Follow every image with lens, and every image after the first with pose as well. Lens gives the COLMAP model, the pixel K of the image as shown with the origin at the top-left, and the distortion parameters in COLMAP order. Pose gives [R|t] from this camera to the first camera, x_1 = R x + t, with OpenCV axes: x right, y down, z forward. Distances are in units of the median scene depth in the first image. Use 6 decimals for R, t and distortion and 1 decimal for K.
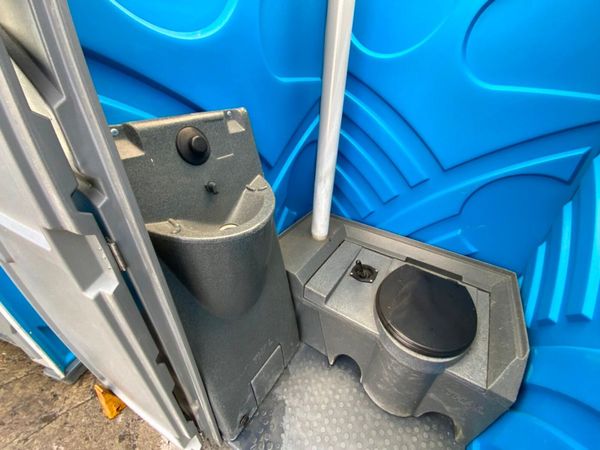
lens RADIAL K [[242.4, 0, 299.3], [0, 242.4, 224.9], [0, 0, 1]] dist [0.003263, -0.005947]
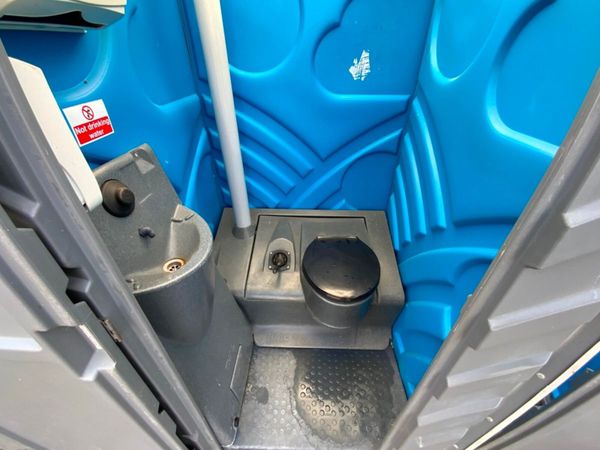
lens RADIAL K [[242.4, 0, 304.3], [0, 242.4, 224.5], [0, 0, 1]] dist [0.003263, -0.005947]
pose [[0.851647, -0.311136, 0.421772, -0.163961], [0.293332, 0.949846, 0.108389, -0.075157], [-0.434342, 0.031410, 0.900200, -0.130041]]
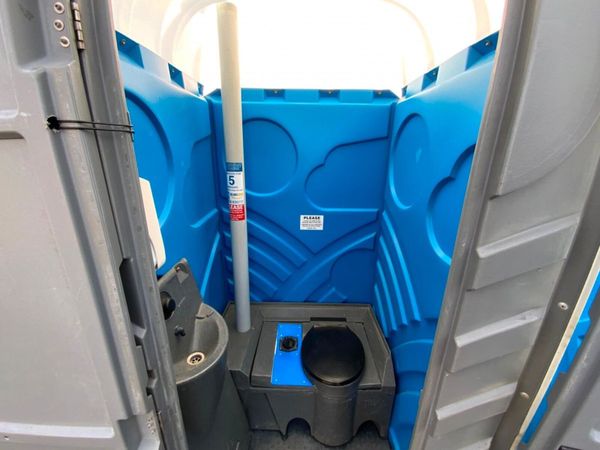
lens RADIAL K [[242.4, 0, 297.1], [0, 242.4, 225.0], [0, 0, 1]] dist [0.003263, -0.005947]
pose [[0.851157, -0.184165, 0.491543, -0.262187], [0.296244, 0.941582, -0.160198, -0.214606], [-0.433325, 0.281970, 0.855992, -0.385069]]
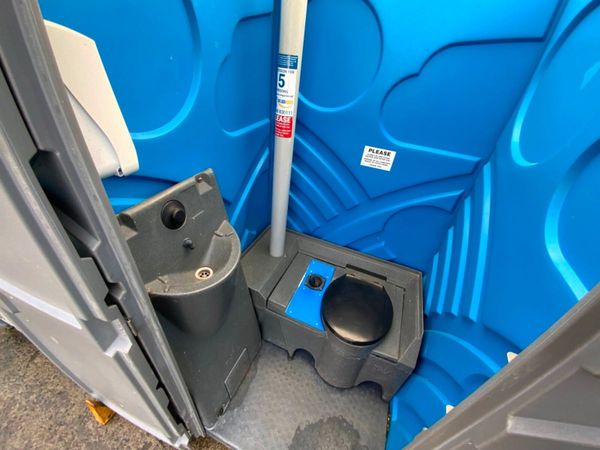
lens RADIAL K [[242.4, 0, 299.8], [0, 242.4, 224.6], [0, 0, 1]] dist [0.003263, -0.005947]
pose [[0.981738, -0.058267, 0.181093, -0.016410], [0.045213, 0.996128, 0.075401, -0.232568], [-0.184785, -0.065836, 0.980571, -0.220642]]
